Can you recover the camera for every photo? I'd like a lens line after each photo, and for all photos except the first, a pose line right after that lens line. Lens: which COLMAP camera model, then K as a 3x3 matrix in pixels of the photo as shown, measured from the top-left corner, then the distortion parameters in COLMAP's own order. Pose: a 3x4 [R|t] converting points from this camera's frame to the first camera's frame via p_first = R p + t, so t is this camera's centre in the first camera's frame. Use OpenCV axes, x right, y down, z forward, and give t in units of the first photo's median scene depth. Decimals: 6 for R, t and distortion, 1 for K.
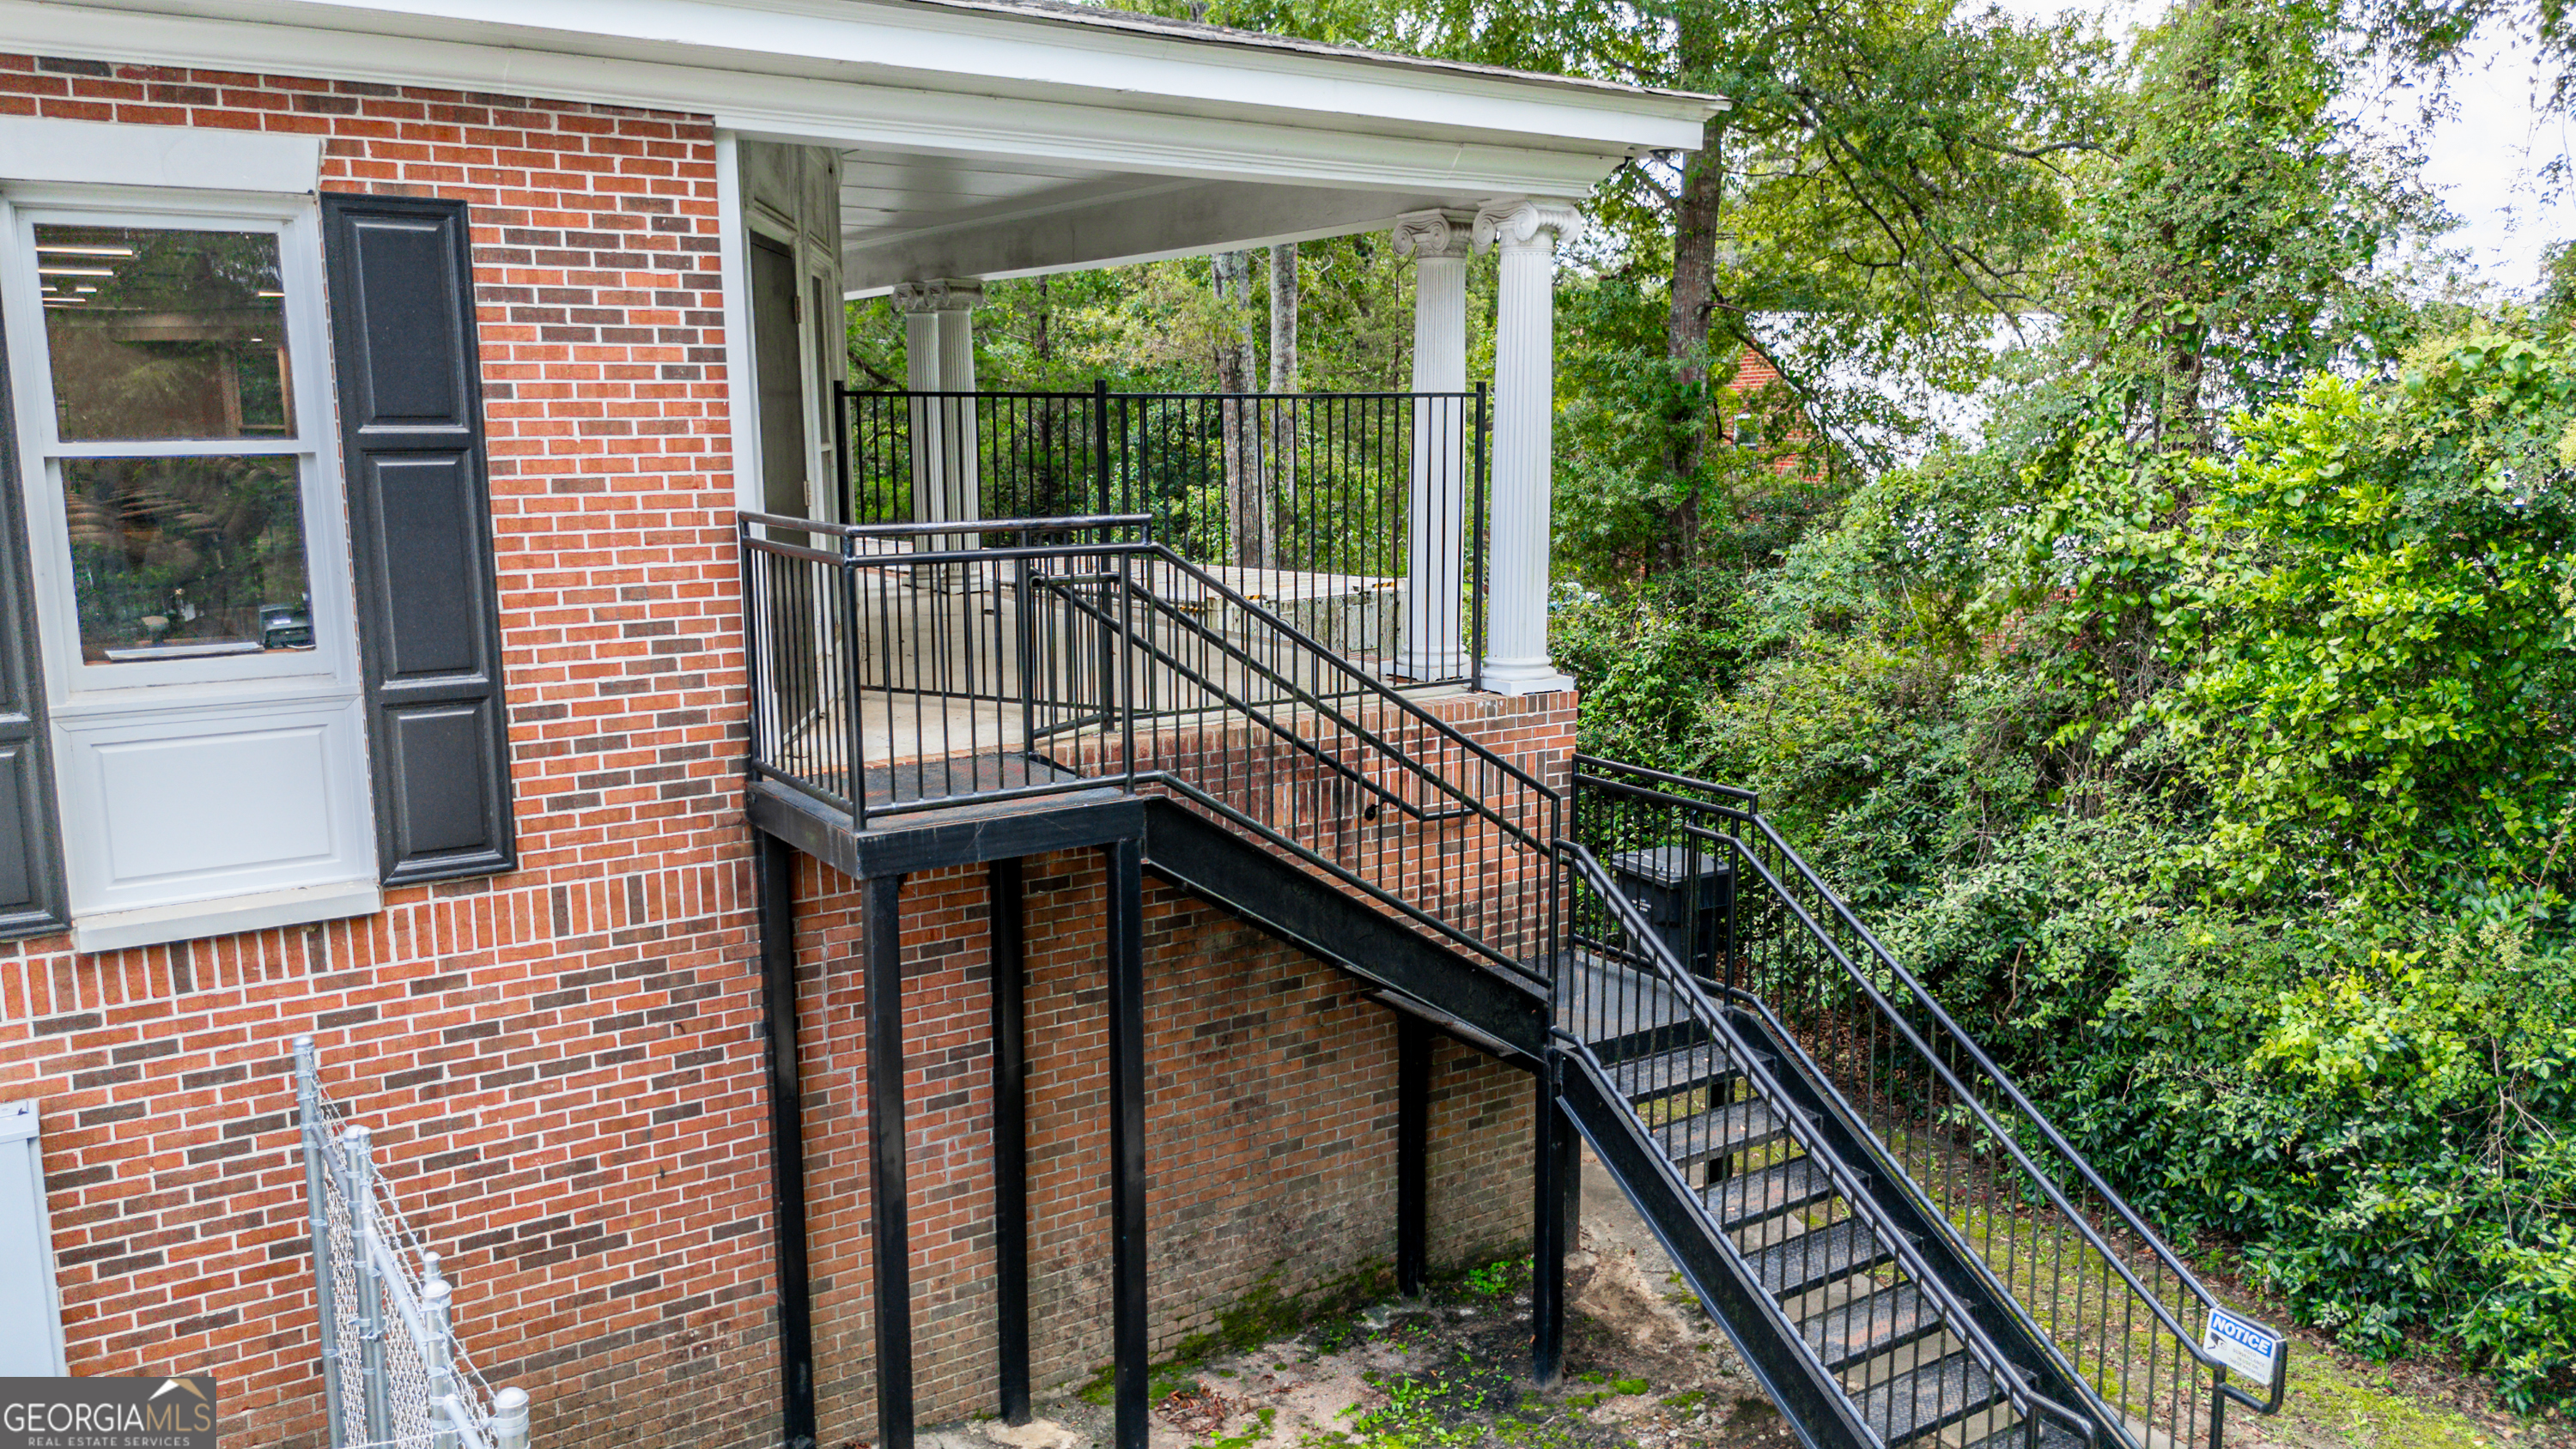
lens RADIAL K [[1909.1, 0, 1276.6], [0, 1909.1, 715.5], [0, 0, 1]] dist [0.072161, -0.075395]
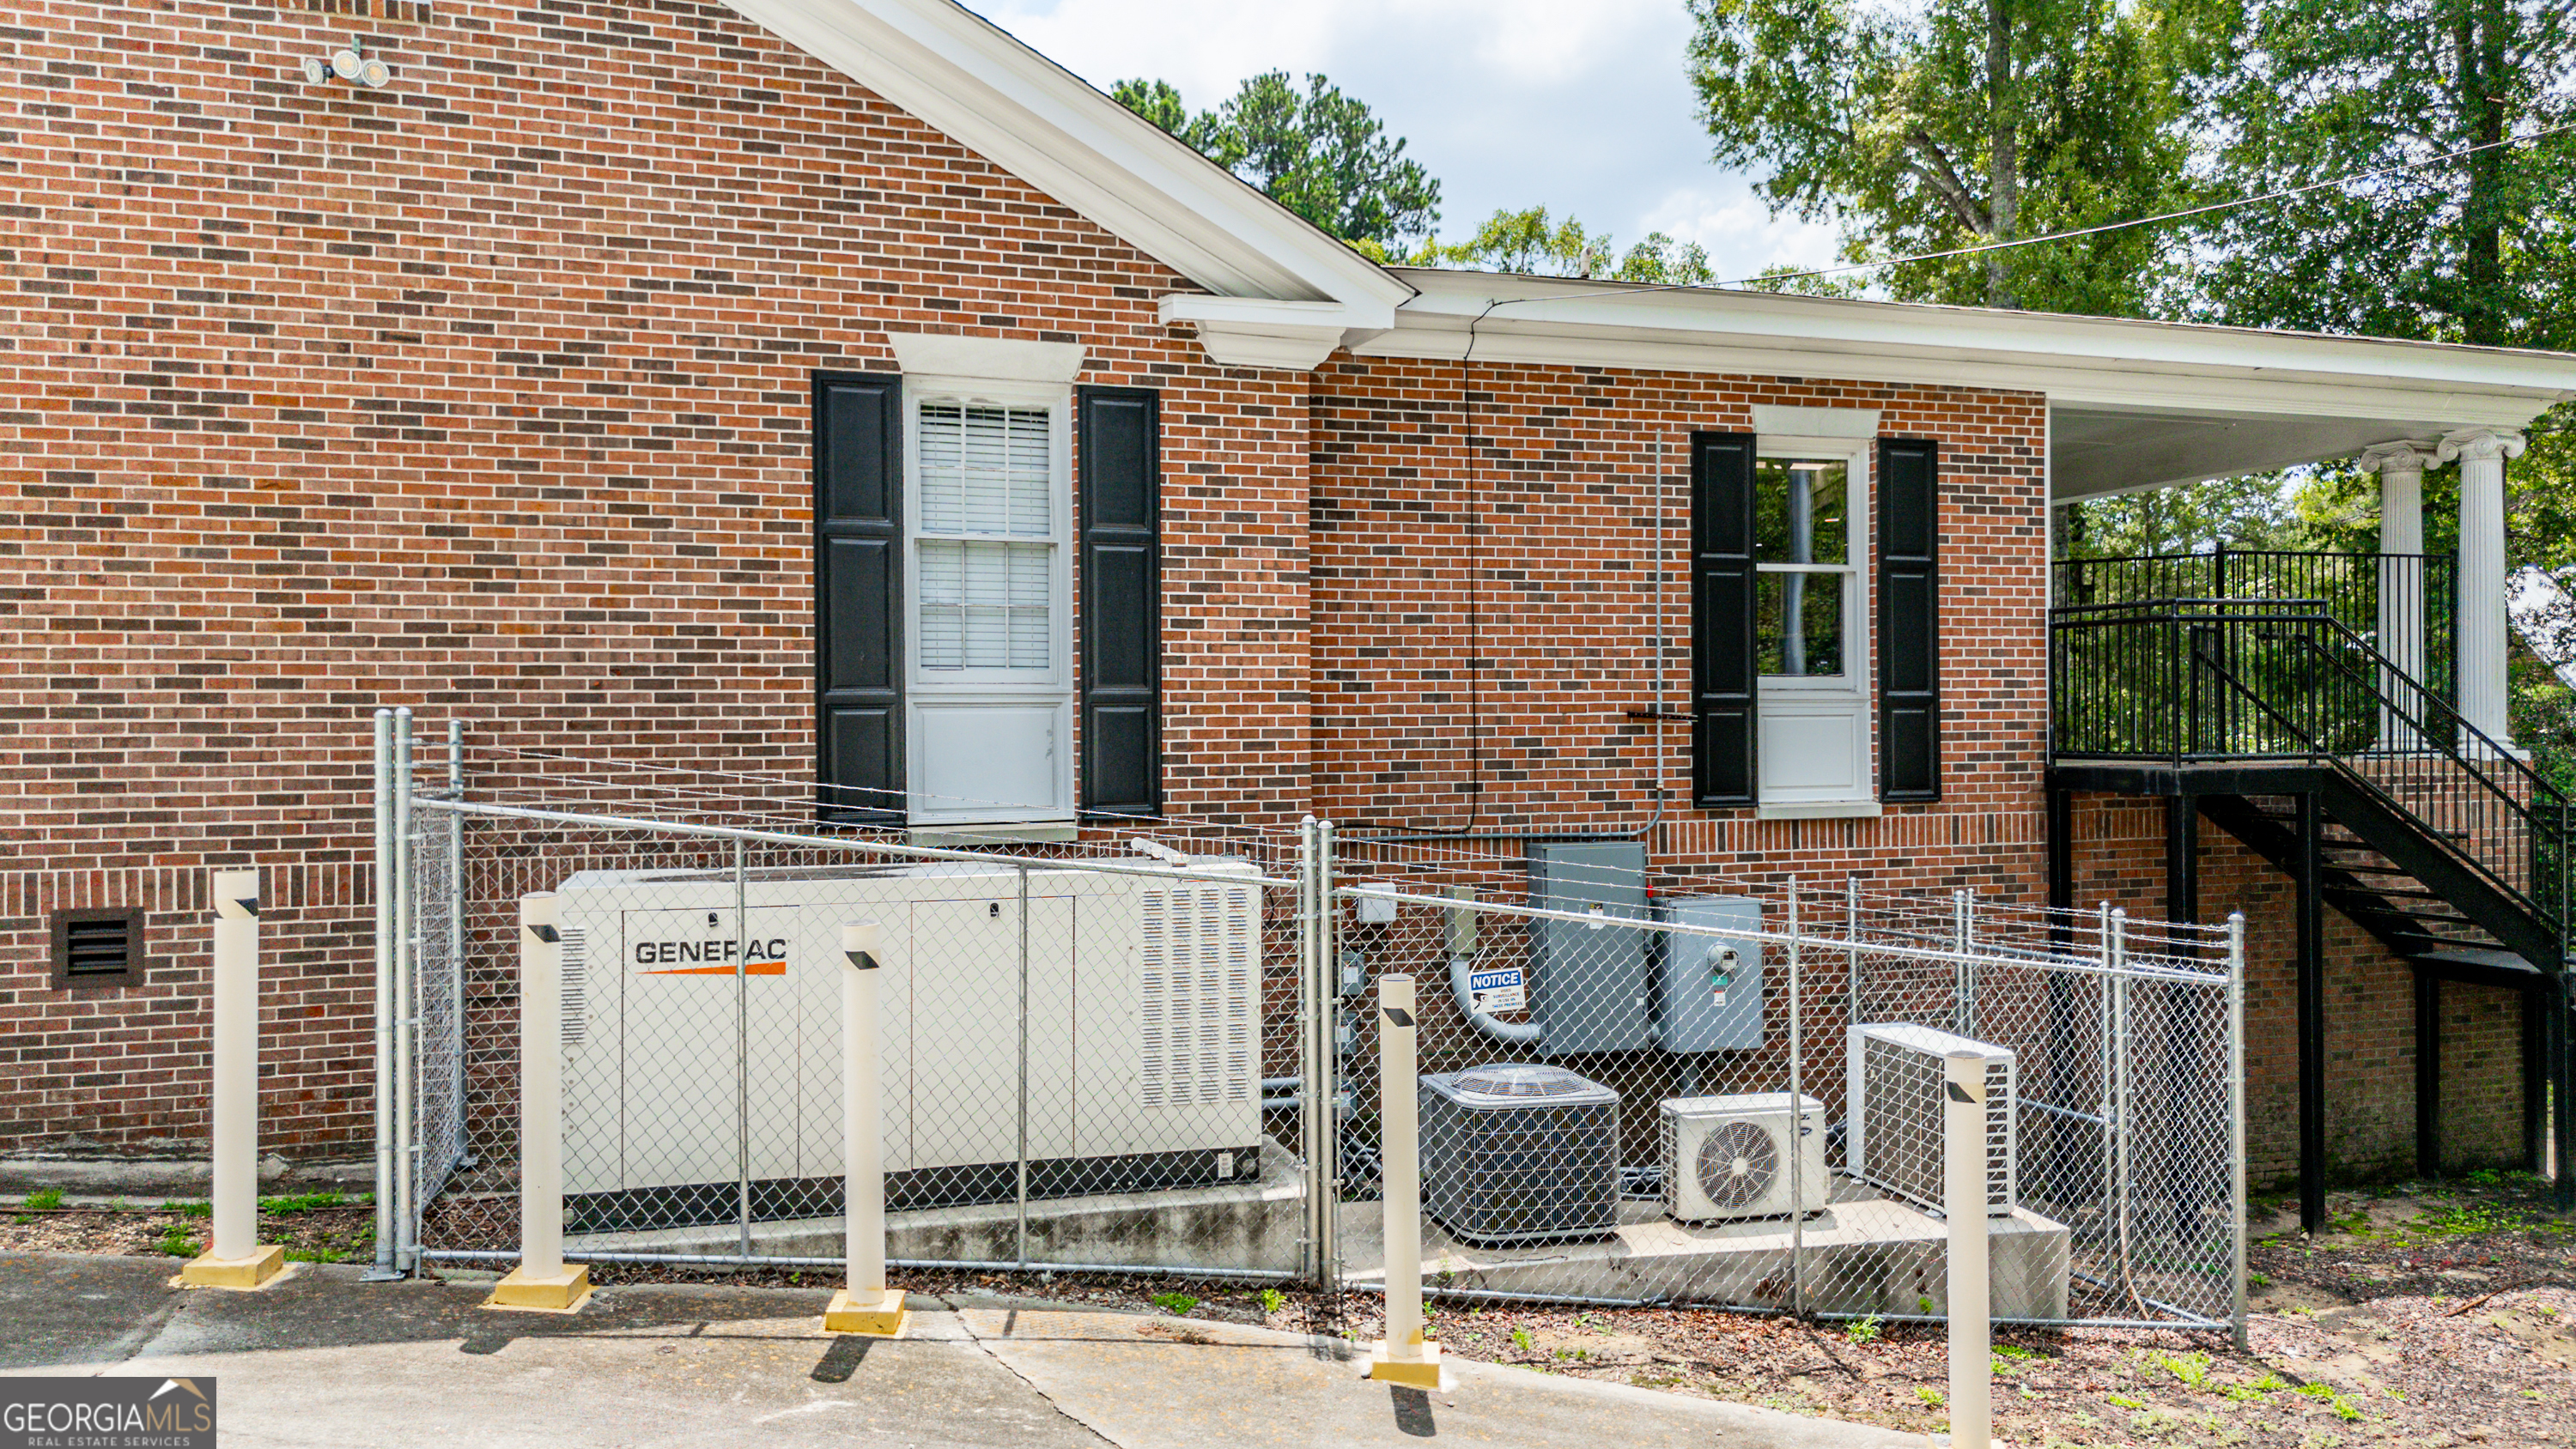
lens RADIAL K [[1909.1, 0, 1296.5], [0, 1909.1, 725.3], [0, 0, 1]] dist [0.072161, -0.075395]
pose [[0.968766, -0.001019, -0.247975, -0.499634], [-0.037641, 0.987800, -0.151111, 0.285095], [0.245104, 0.155725, 0.956908, -0.820441]]
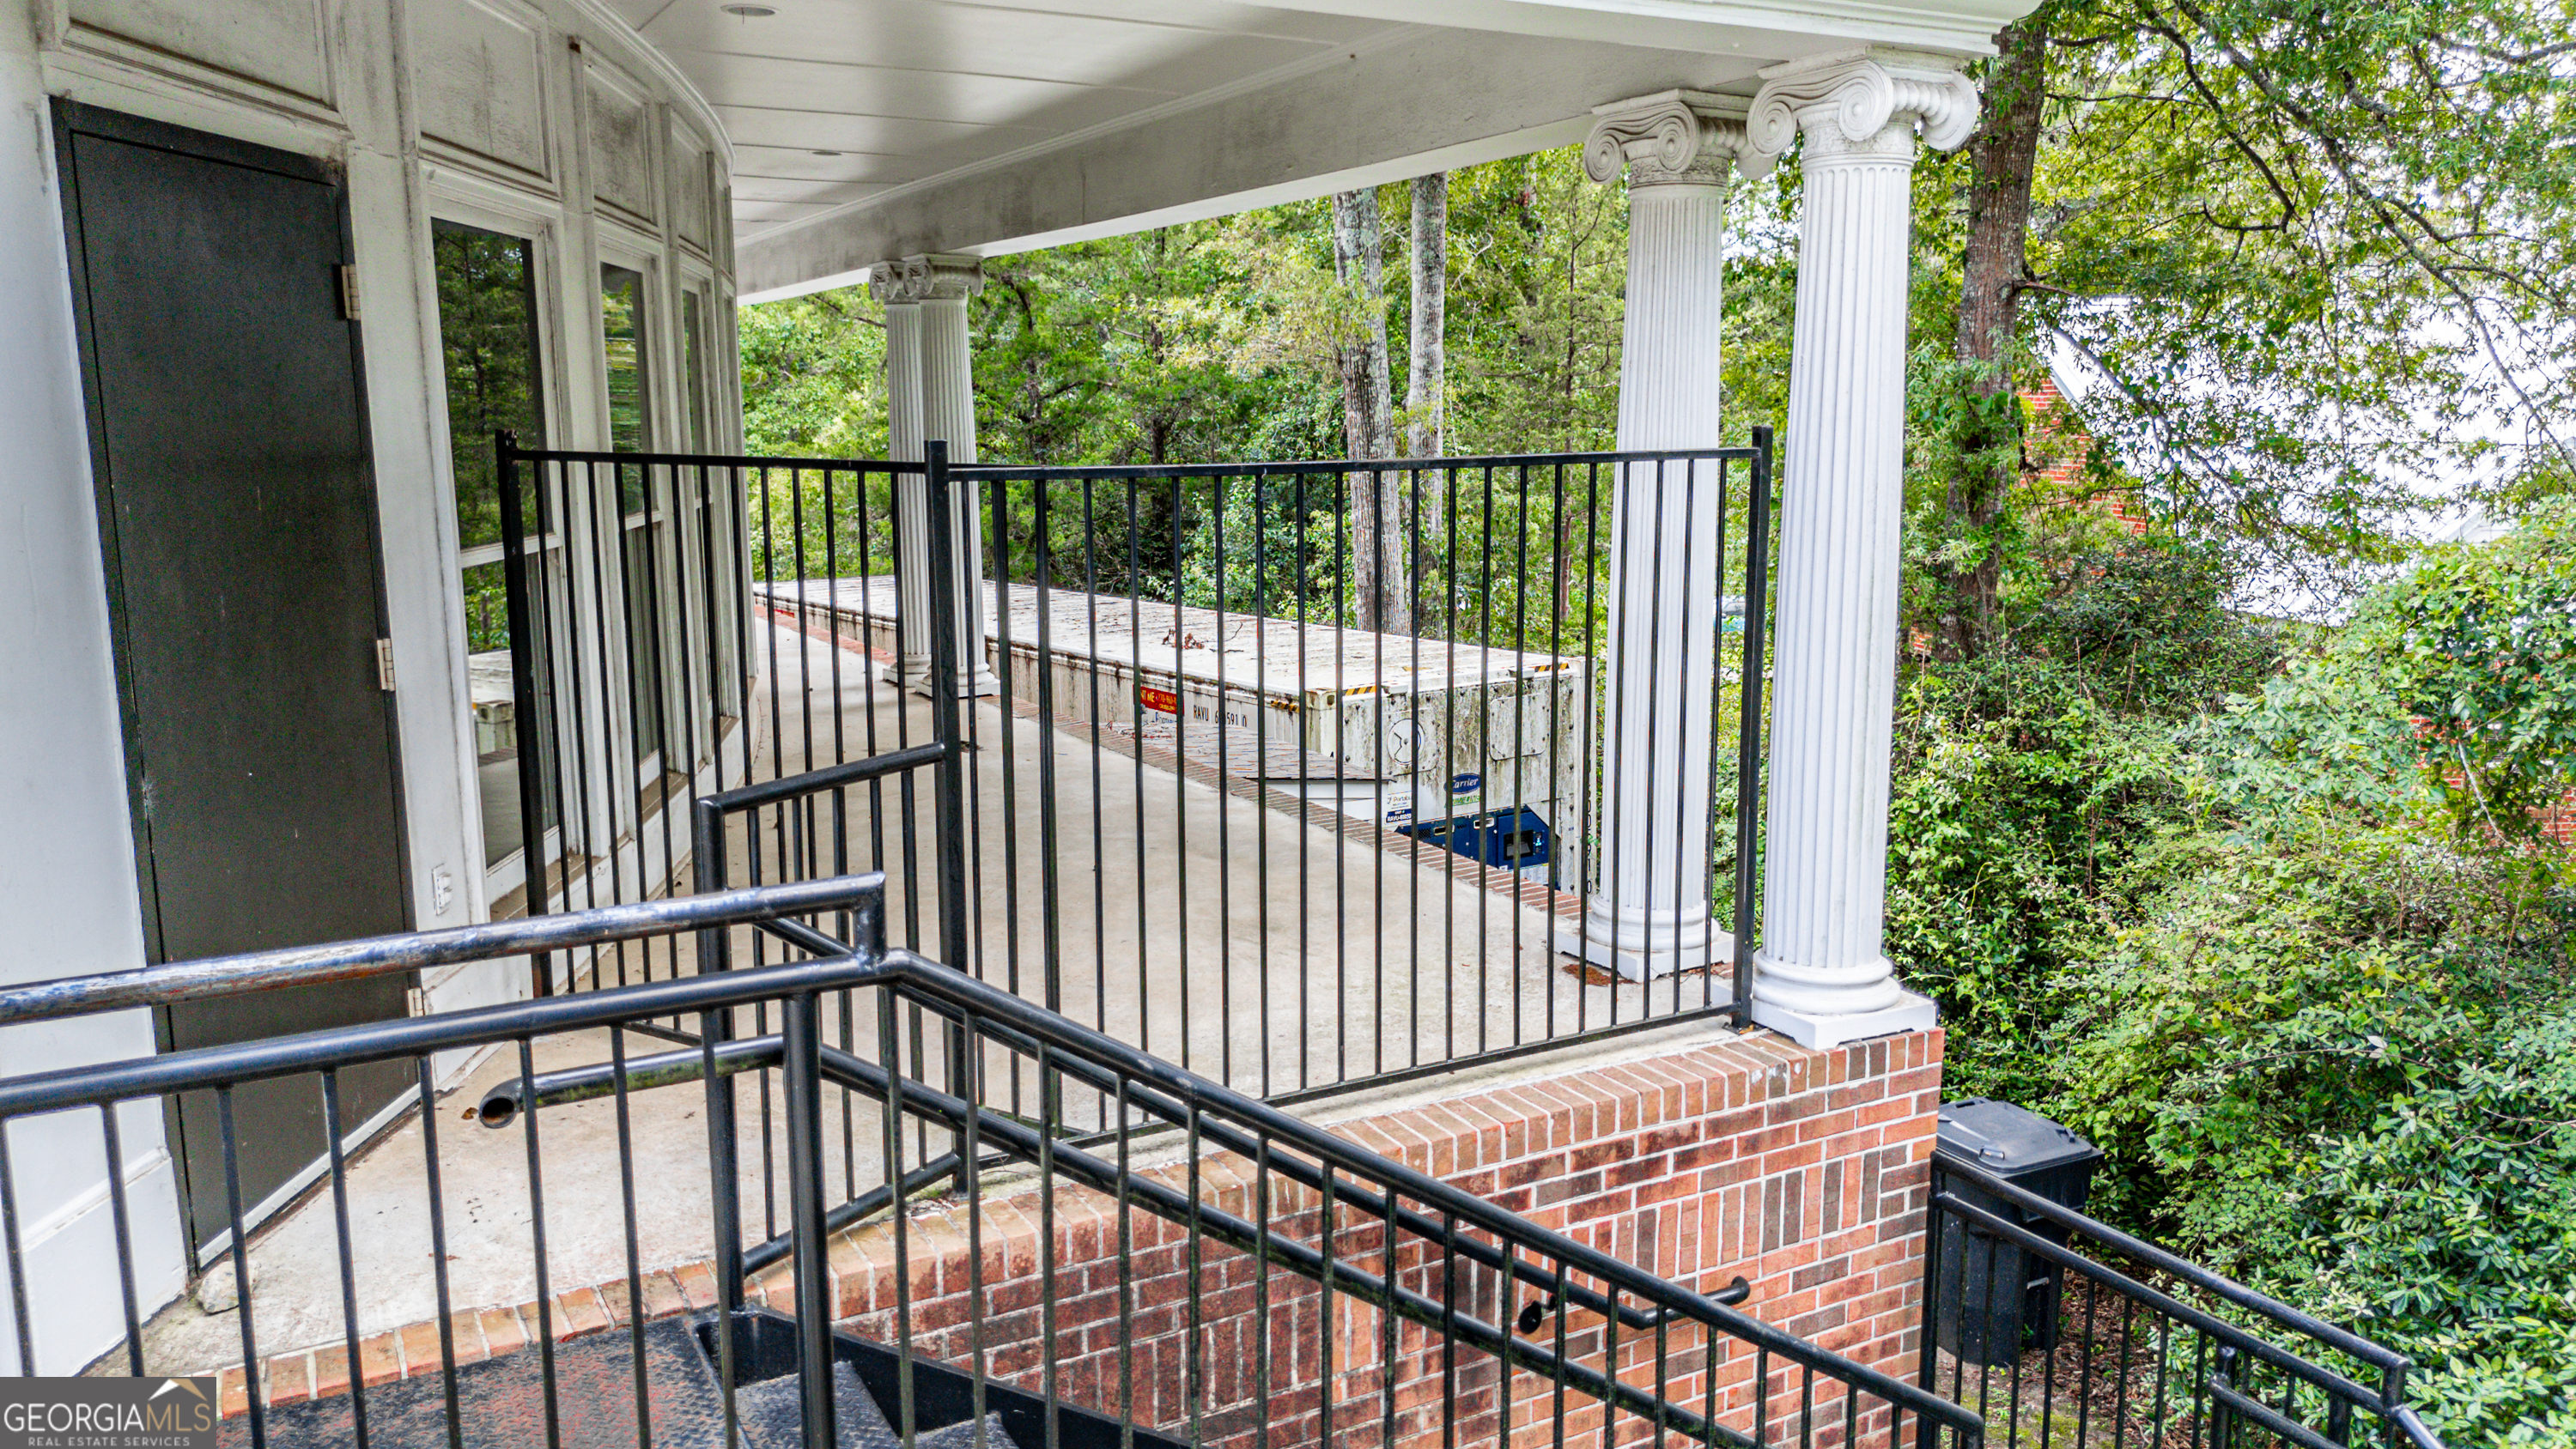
lens RADIAL K [[1909.1, 0, 1285.1], [0, 1909.1, 715.1], [0, 0, 1]] dist [0.072161, -0.075395]
pose [[0.996797, 0.011505, -0.079140, 0.022749], [-0.011233, 0.999929, 0.003882, -0.099261], [0.079180, -0.002980, 0.996856, 0.487350]]
